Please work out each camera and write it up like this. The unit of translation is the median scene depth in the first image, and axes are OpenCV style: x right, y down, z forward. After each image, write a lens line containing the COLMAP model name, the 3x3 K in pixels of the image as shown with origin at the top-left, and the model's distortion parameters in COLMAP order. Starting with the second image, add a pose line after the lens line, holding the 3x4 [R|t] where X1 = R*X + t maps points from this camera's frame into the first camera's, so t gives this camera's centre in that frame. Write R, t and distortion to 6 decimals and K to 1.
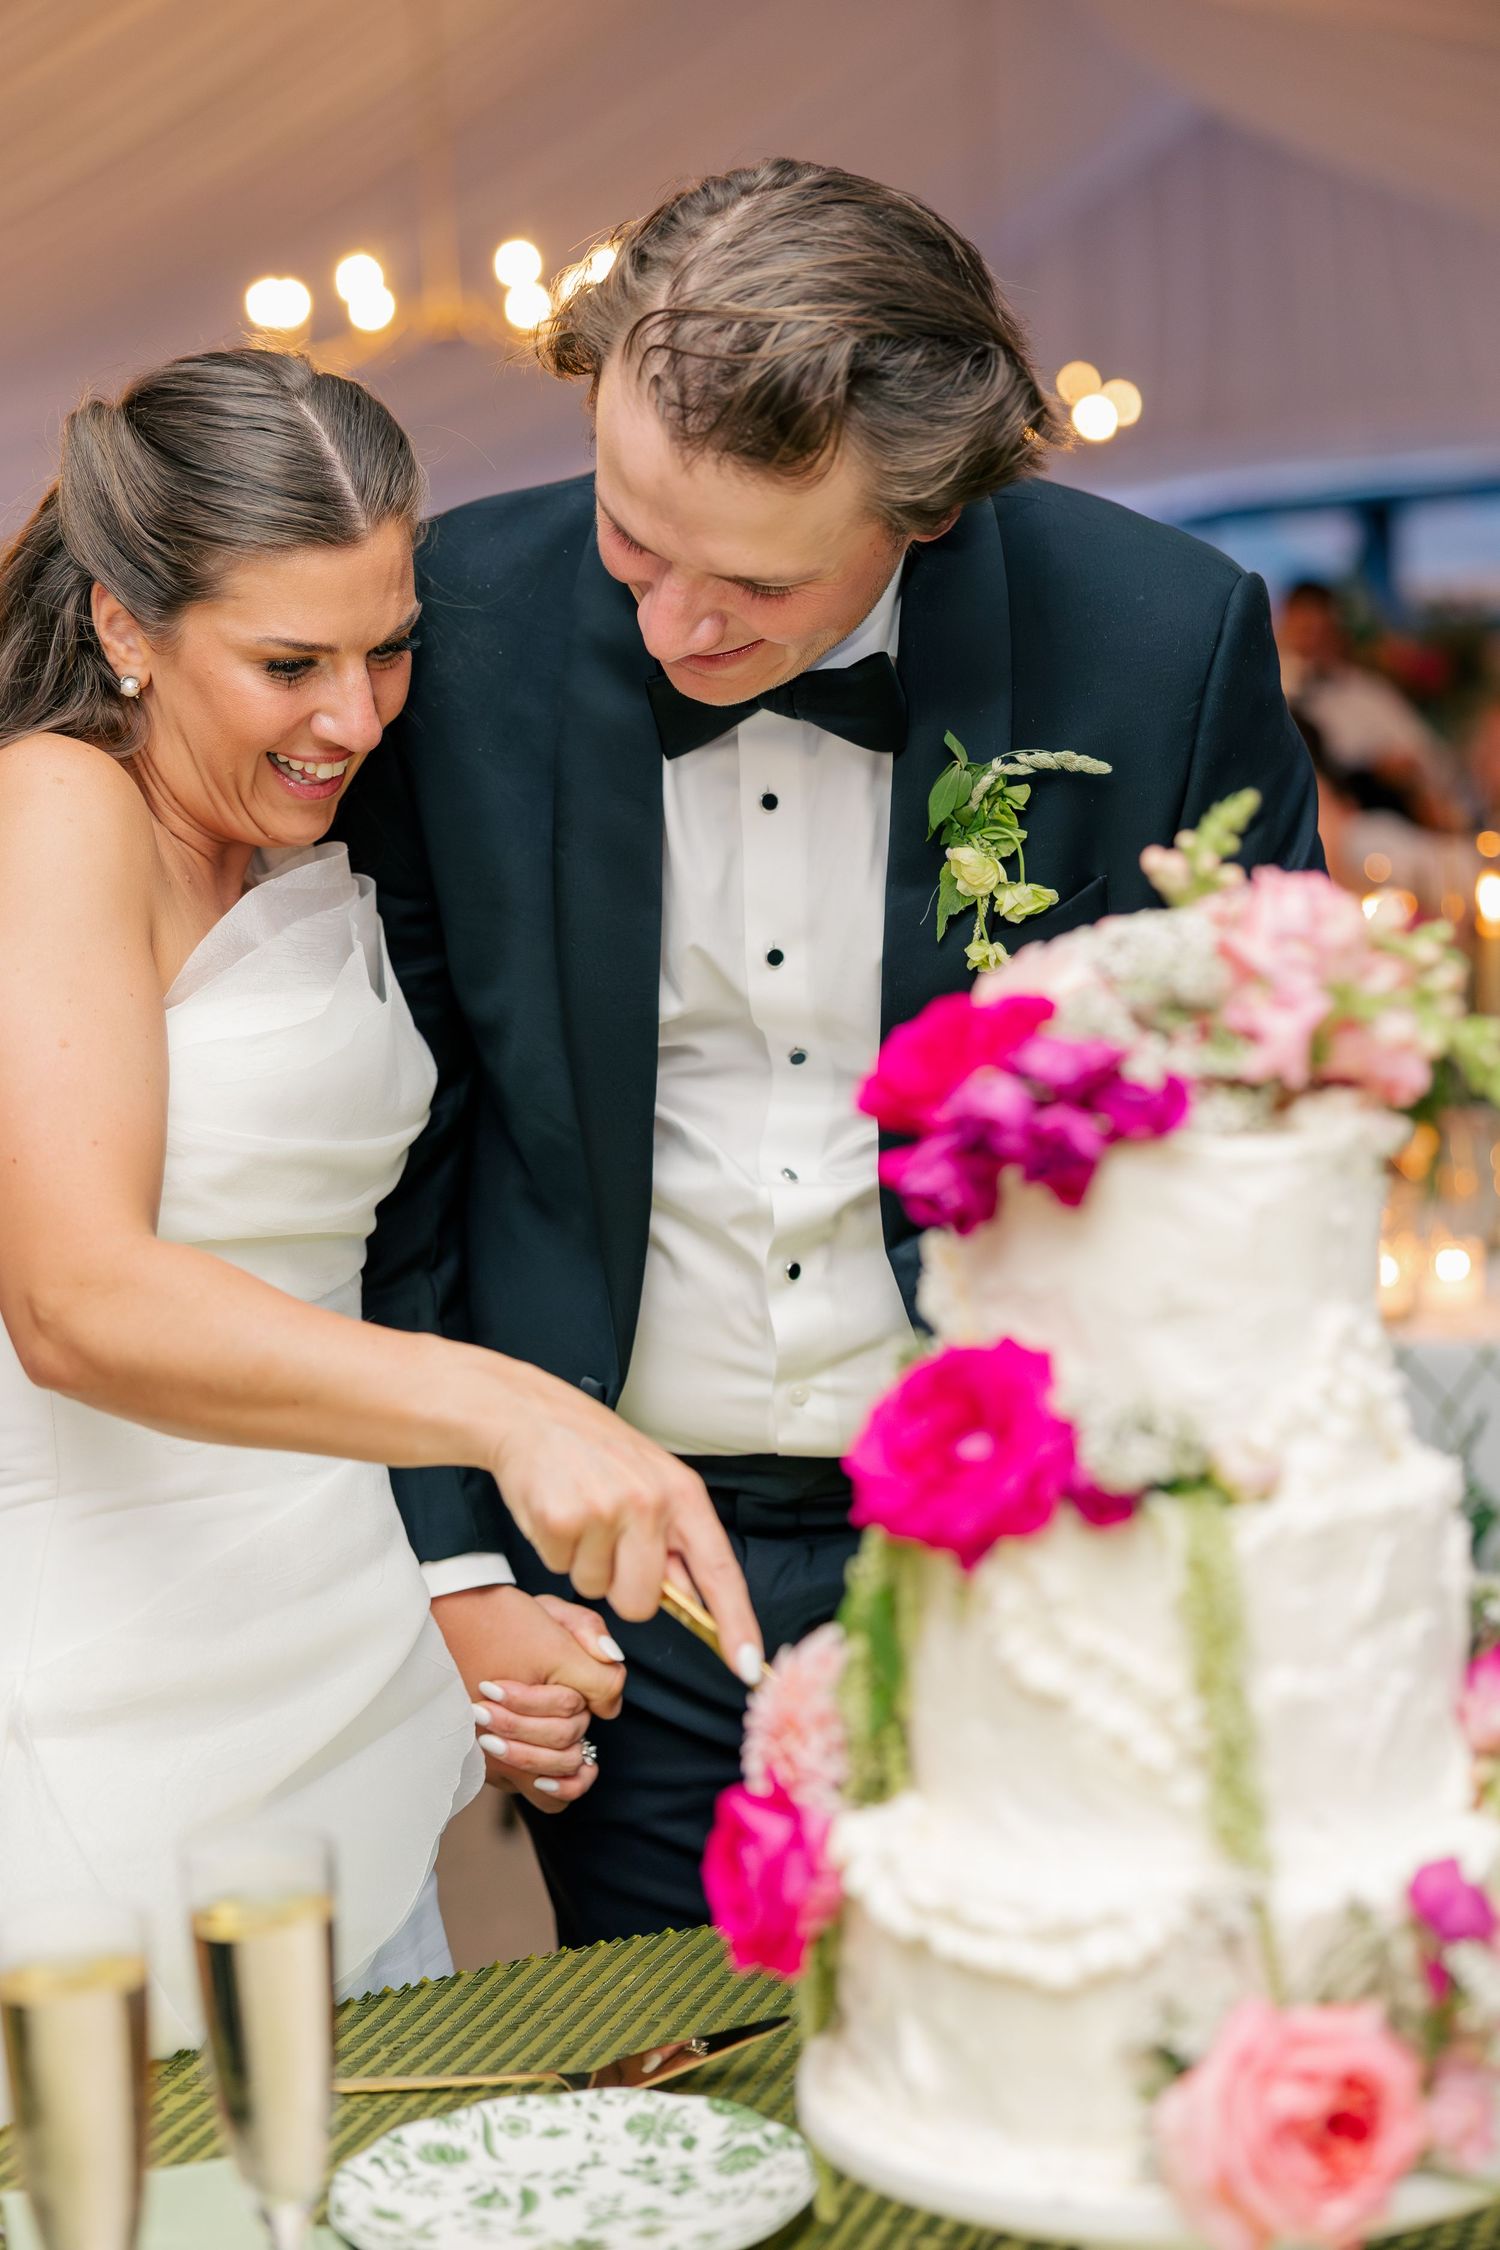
lens RADIAL K [[3693.2, 0, 652.9], [0, 3693.2, 993.5], [0, 0, 1]] dist [-0.025417, 0.030173]
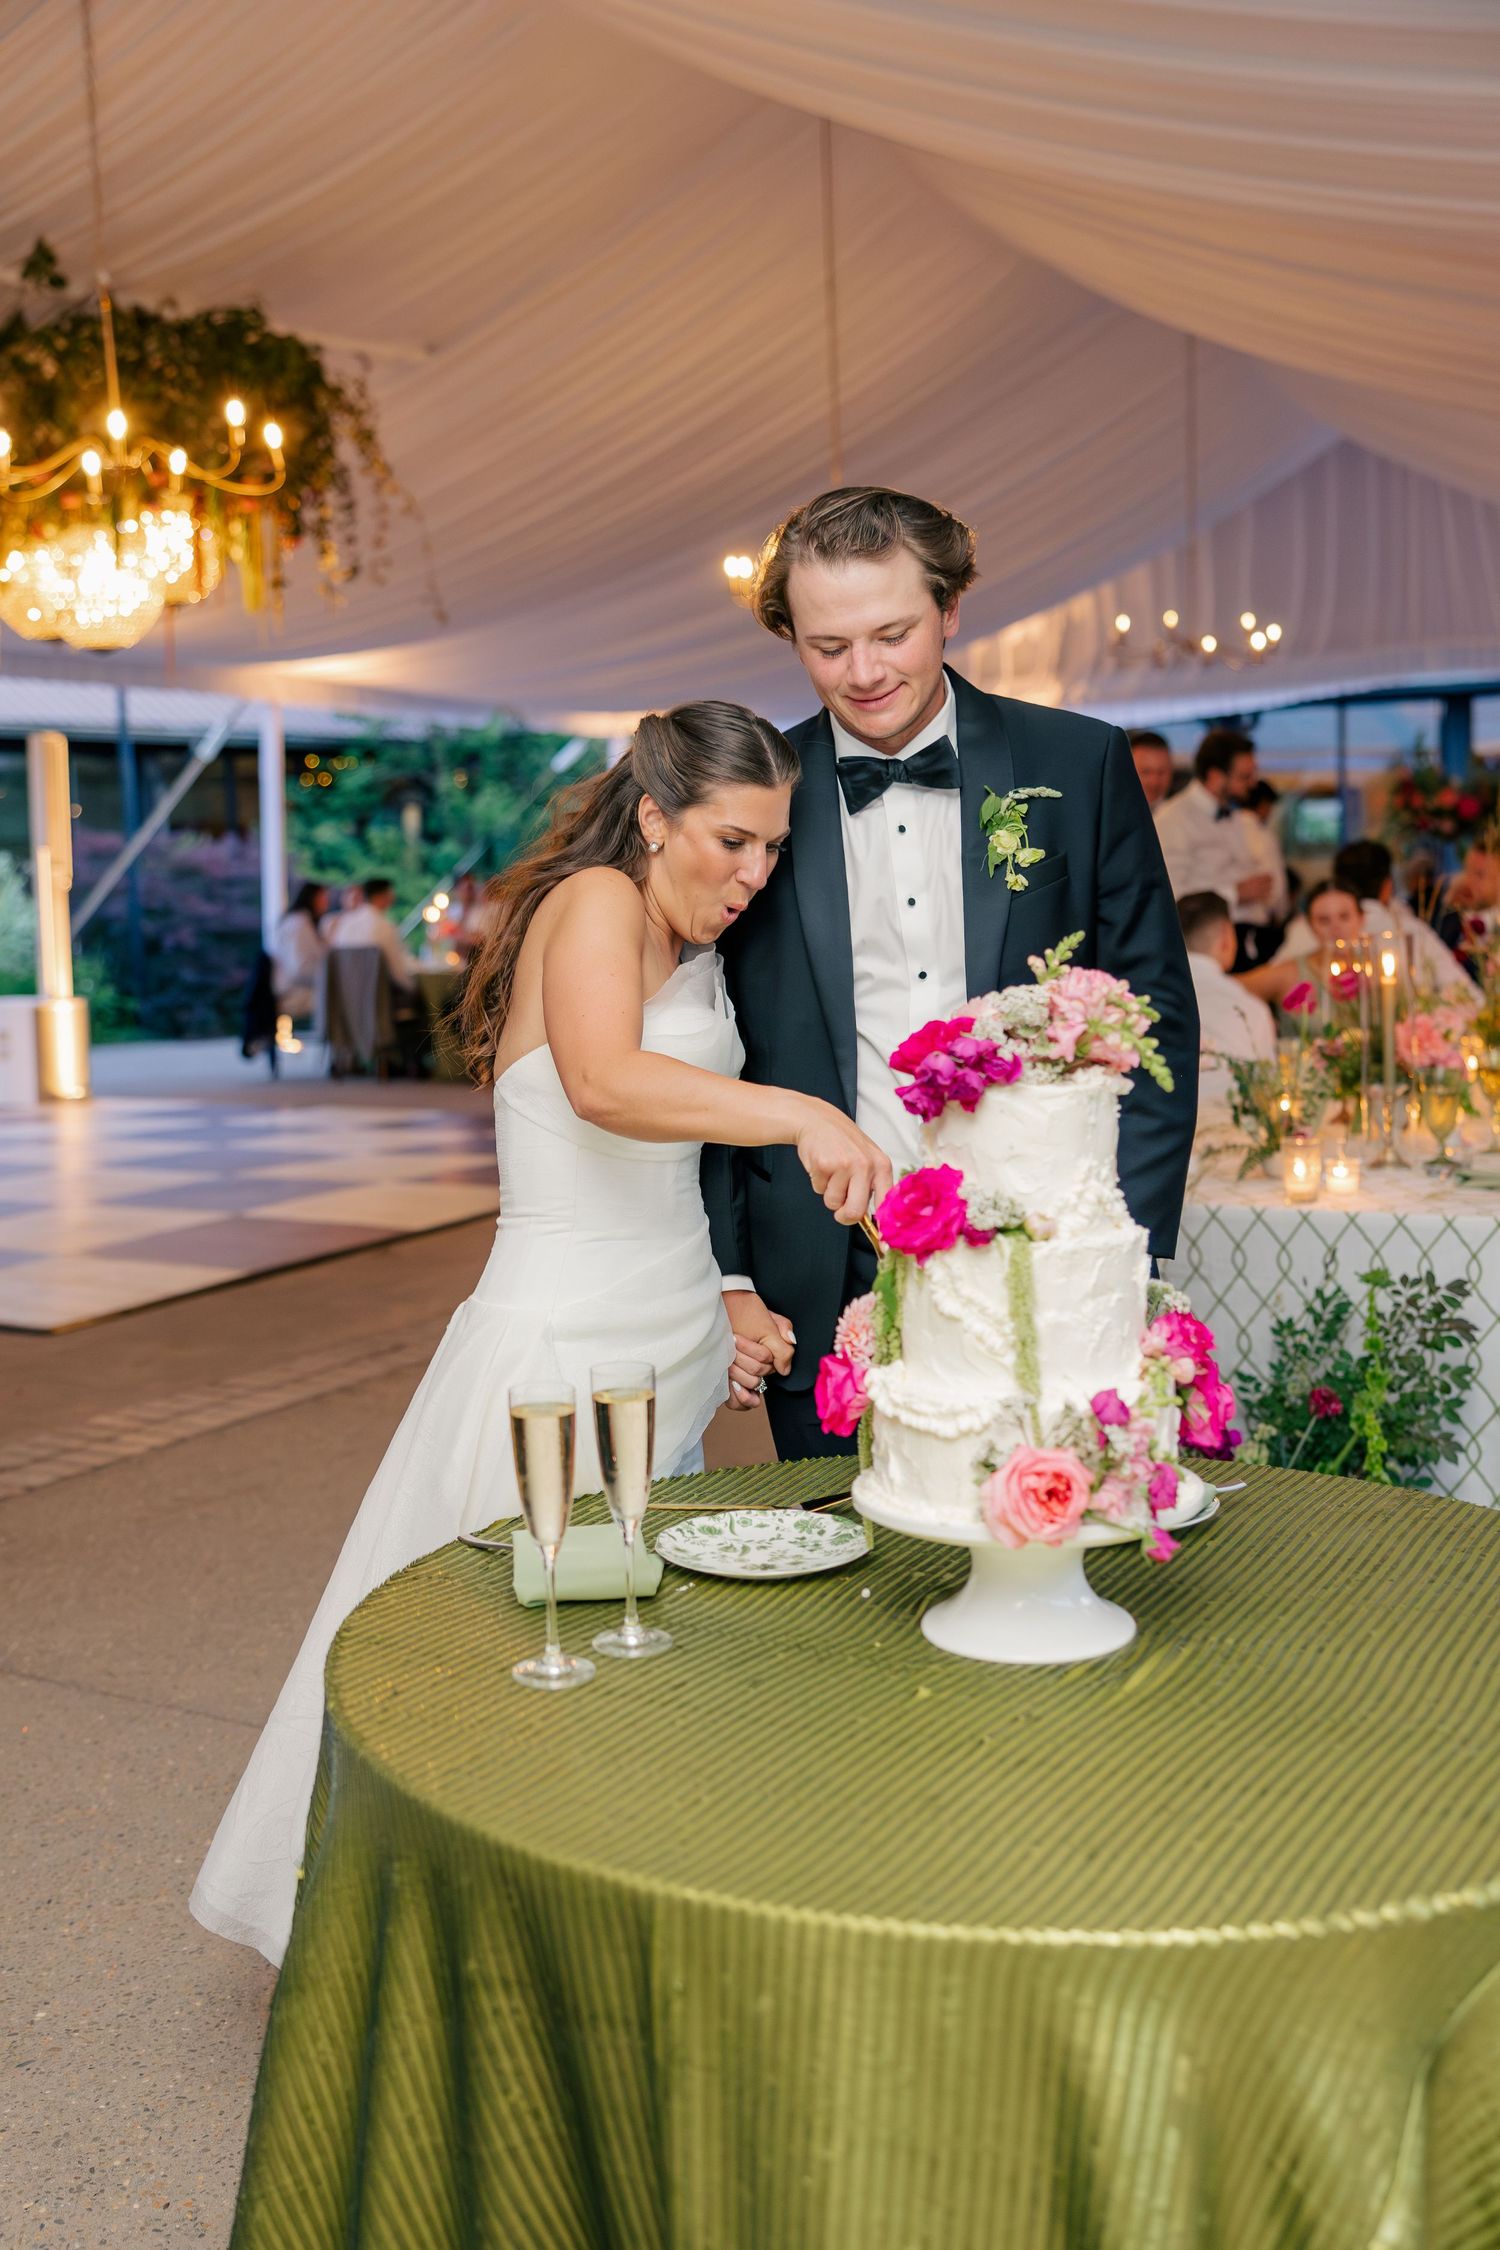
lens RADIAL K [[2388.8, 0, 750.6], [0, 2388.8, 1089.3], [0, 0, 1]] dist [-0.000853, -0.025439]
pose [[0.994093, 0.042043, -0.100056, 0.123649], [-0.037303, 0.998113, 0.048784, -0.024263], [0.101918, -0.044764, 0.993785, -0.518587]]
